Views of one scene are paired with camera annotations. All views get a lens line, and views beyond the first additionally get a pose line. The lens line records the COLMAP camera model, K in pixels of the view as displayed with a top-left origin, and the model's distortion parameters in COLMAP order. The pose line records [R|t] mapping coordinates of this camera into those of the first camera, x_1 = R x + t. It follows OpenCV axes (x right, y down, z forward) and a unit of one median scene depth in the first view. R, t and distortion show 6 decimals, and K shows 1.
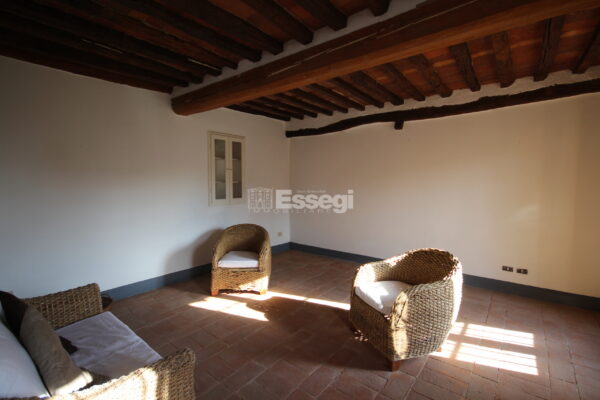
lens RADIAL K [[275.9, 0, 303.2], [0, 275.9, 201.5], [0, 0, 1]] dist [0.000695, -0.000547]
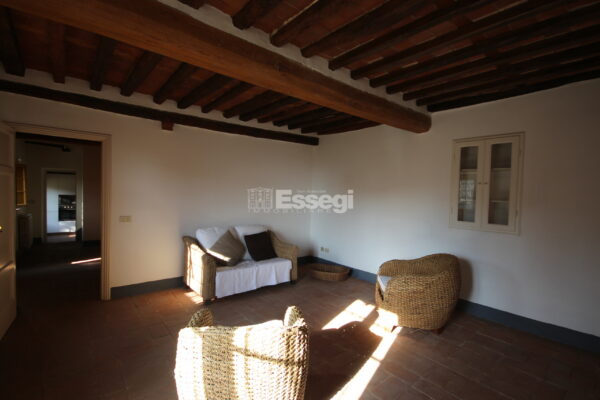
lens RADIAL K [[275.9, 0, 298.8], [0, 275.9, 202.9], [0, 0, 1]] dist [0.000695, -0.000547]
pose [[-0.200350, 0.028624, -0.979306, 0.576715], [-0.108513, 0.992775, 0.051217, -0.050948], [0.973696, 0.116529, -0.195796, 0.696358]]
